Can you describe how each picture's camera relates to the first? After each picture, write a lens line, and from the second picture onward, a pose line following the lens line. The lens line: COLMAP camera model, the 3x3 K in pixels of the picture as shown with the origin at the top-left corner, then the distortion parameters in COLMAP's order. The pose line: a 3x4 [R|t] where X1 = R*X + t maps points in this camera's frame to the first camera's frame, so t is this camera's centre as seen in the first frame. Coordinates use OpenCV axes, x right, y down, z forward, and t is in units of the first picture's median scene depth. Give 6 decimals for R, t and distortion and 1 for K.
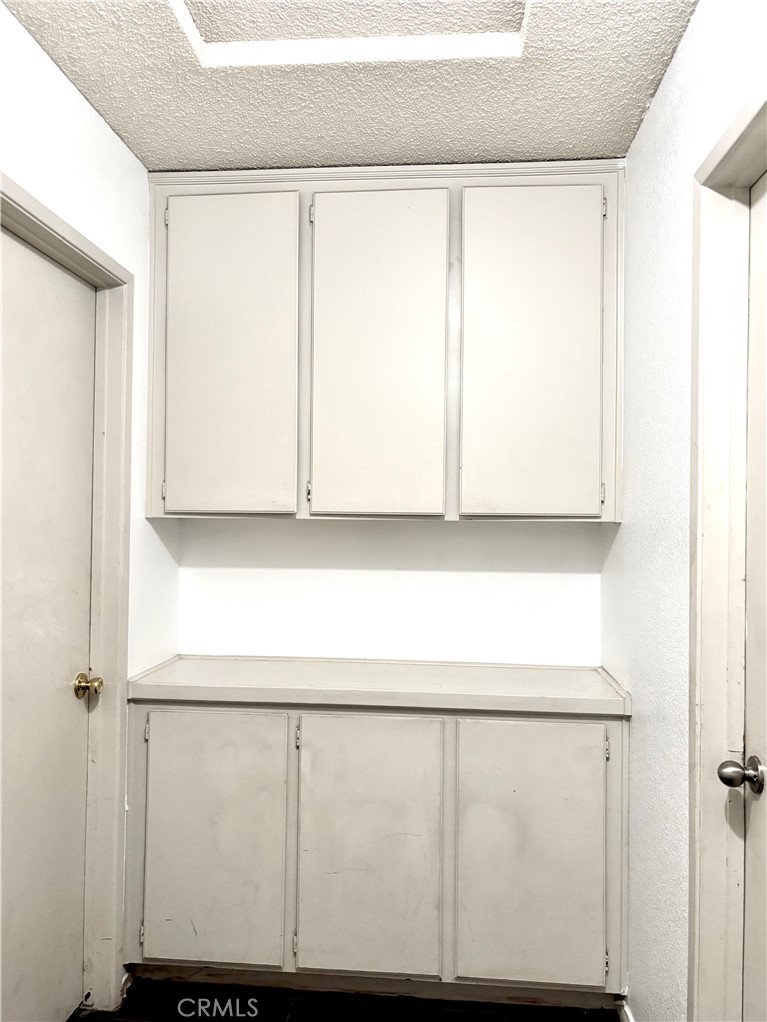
lens RADIAL K [[807.9, 0, 383.5], [0, 807.9, 511.0], [0, 0, 1]] dist [0.050148, -0.008475]
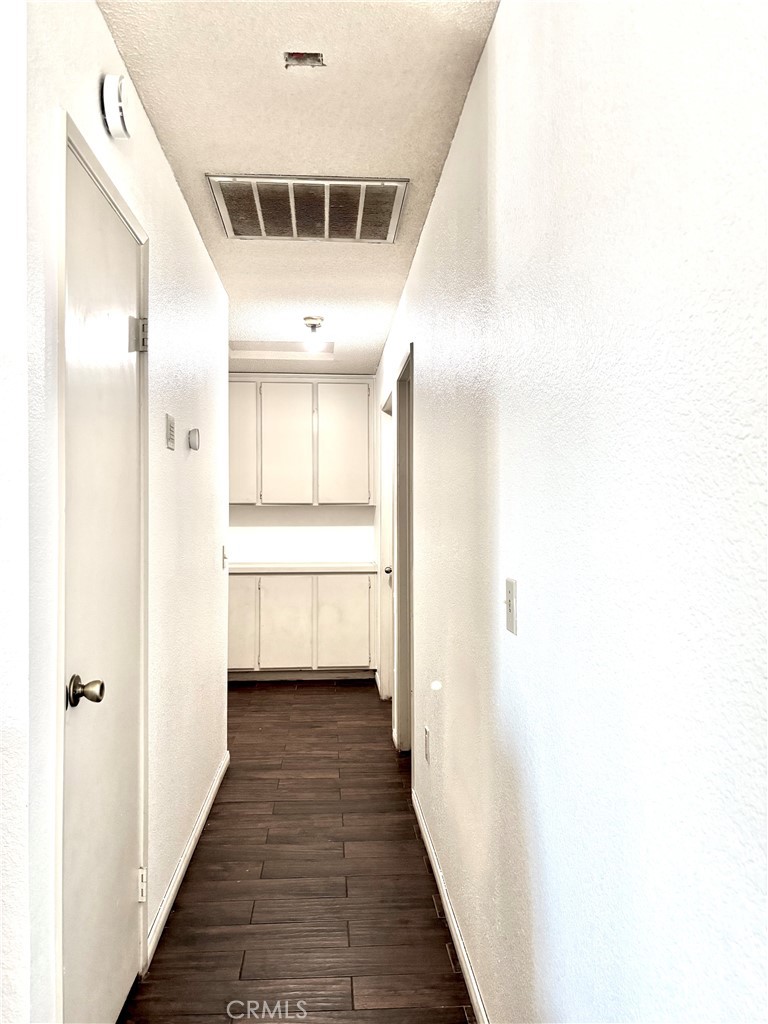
lens RADIAL K [[809.5, 0, 384.0], [0, 809.5, 512.0], [0, 0, 1]] dist [0.050148, -0.008475]
pose [[0.987588, -0.010941, 0.156686, -0.116020], [0.009479, 0.999904, 0.010075, 0.008321], [-0.156782, -0.008465, 0.987597, -1.762421]]
